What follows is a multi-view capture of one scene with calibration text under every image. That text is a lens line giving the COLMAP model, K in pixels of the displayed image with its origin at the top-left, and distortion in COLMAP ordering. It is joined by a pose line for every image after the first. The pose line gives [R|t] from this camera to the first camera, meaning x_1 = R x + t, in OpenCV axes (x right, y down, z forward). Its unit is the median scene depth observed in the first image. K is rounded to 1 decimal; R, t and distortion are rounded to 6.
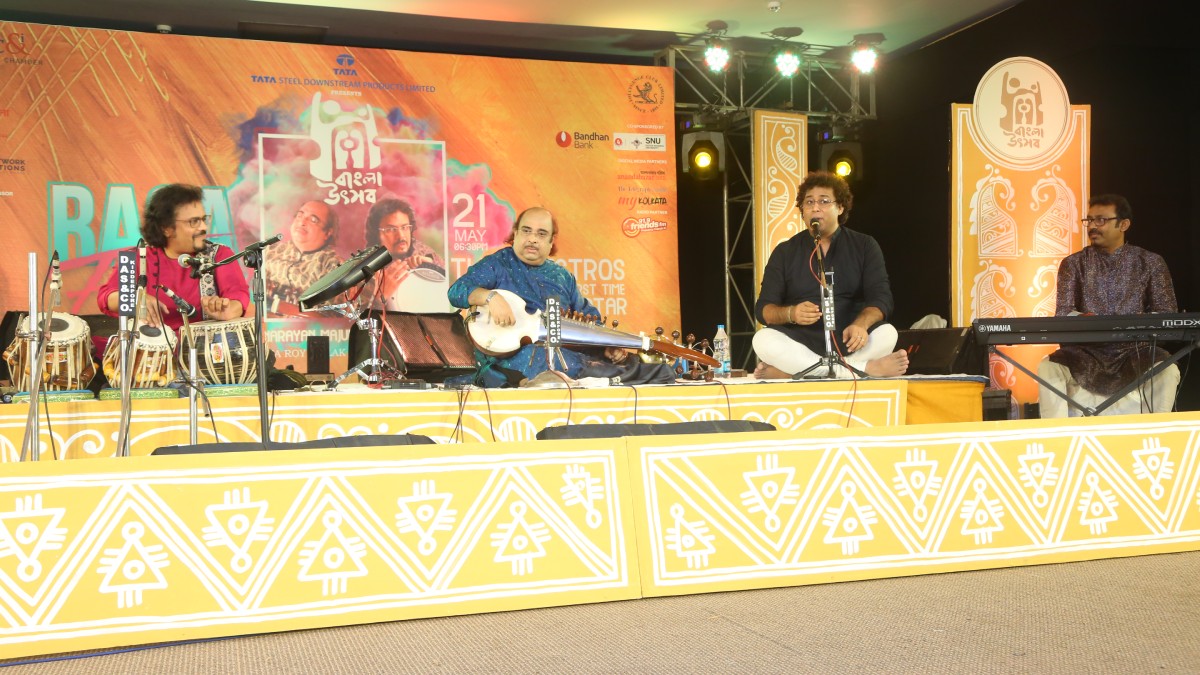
lens RADIAL K [[1110.5, 0, 589.7], [0, 1110.5, 344.4], [0, 0, 1]] dist [0.016094, 0.000000]
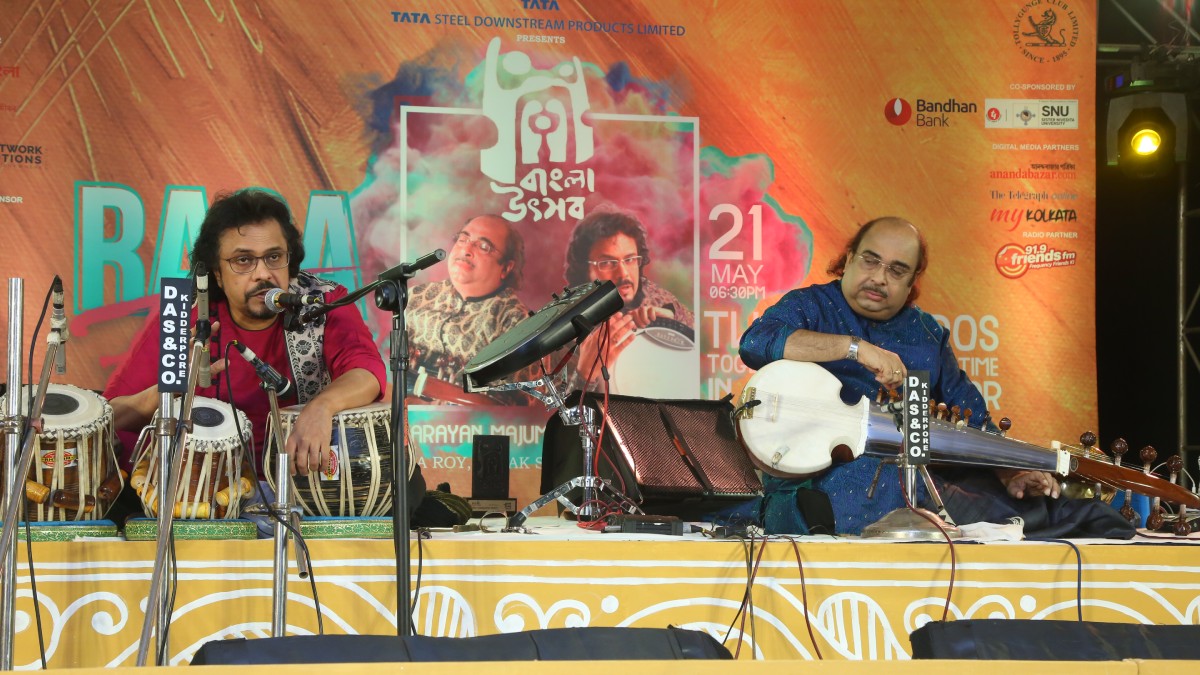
lens RADIAL K [[1675.1, 0, 588.5], [0, 1675.1, 412.0], [0, 0, 1]] dist [0.157547, 0.000000]
pose [[0.985135, 0.019748, -0.170646, -0.032013], [-0.023966, 0.999455, -0.022692, -0.000643], [0.170104, 0.026445, 0.985071, 0.100013]]
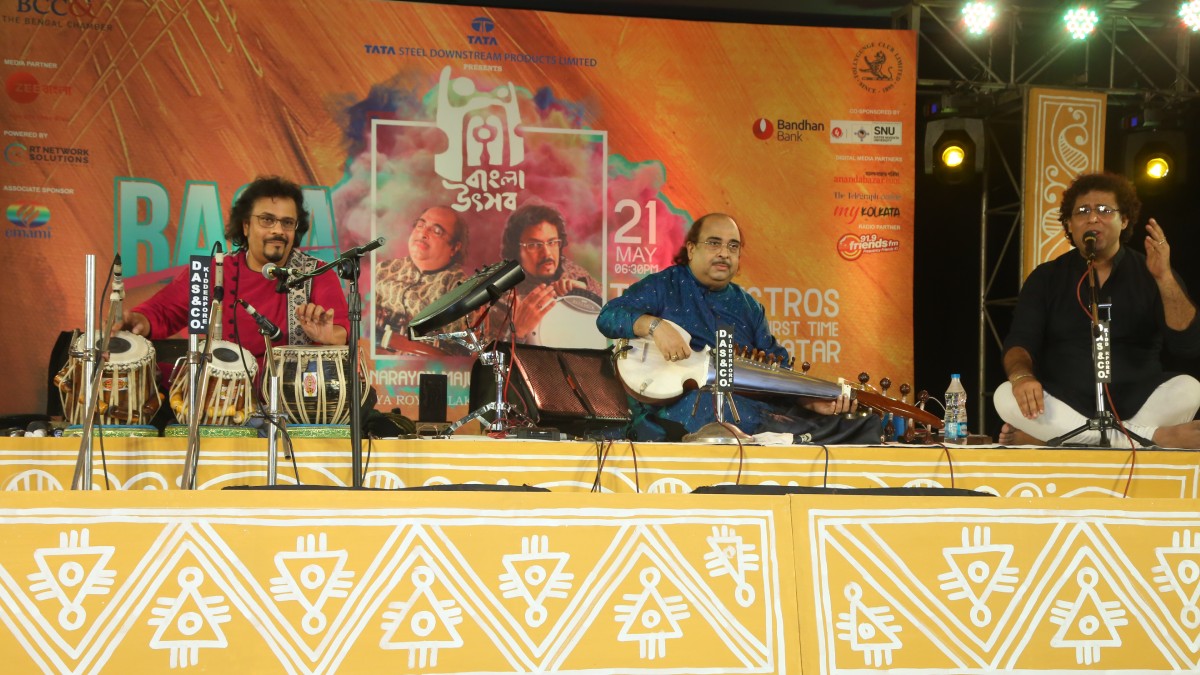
lens RADIAL K [[1497.9, 0, 600.1], [0, 1497.9, 417.0], [0, 0, 1]] dist [0.103198, 0.000000]
pose [[0.989359, 0.030658, -0.142225, 0.020371], [-0.030312, 0.999530, 0.004599, 0.011147], [0.142299, -0.000239, 0.989824, -0.032550]]
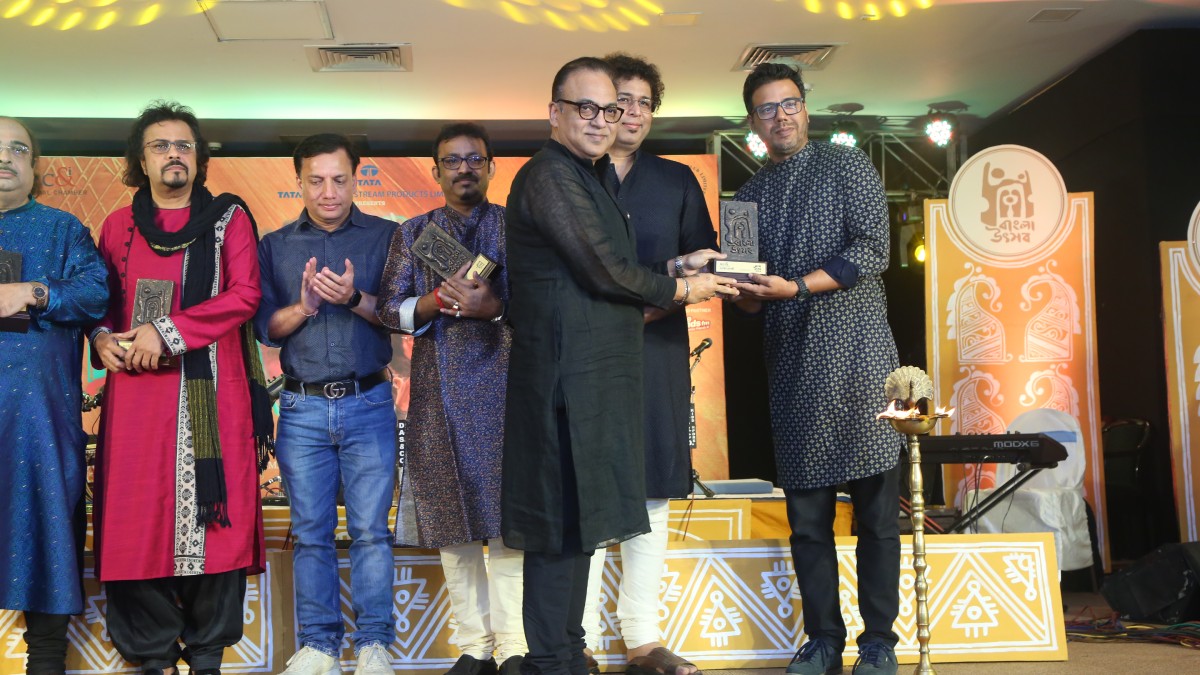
lens RADIAL K [[1451.2, 0, 644.3], [0, 1451.2, 343.6], [0, 0, 1]] dist [0.068257, 0.000000]
pose [[0.969378, -0.018970, -0.244839, 0.353523], [0.004646, 0.998250, -0.058951, -0.022181], [0.245528, 0.056008, 0.967770, -0.209846]]
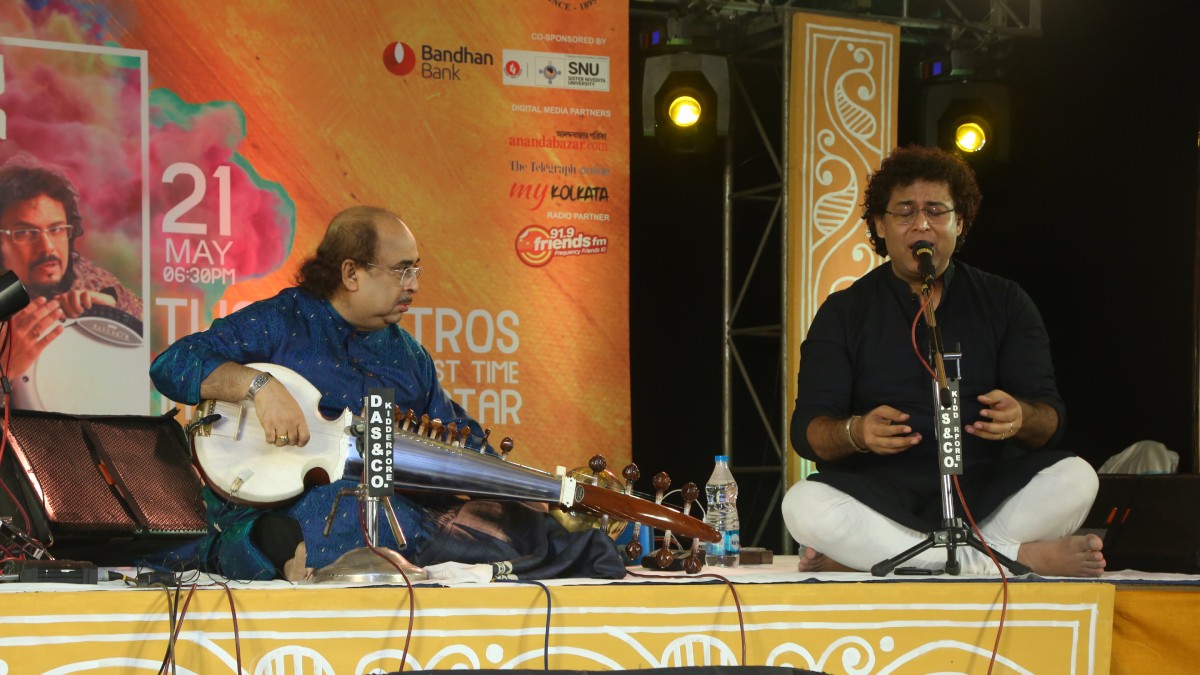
lens RADIAL K [[2238.4, 0, 584.9], [0, 2238.4, 409.6], [0, 0, 1]] dist [0.279145, 0.000000]
pose [[0.997357, 0.025519, 0.068025, -0.006575], [-0.023518, 0.999272, -0.030049, -0.005319], [-0.068742, 0.028370, 0.997231, 0.024685]]
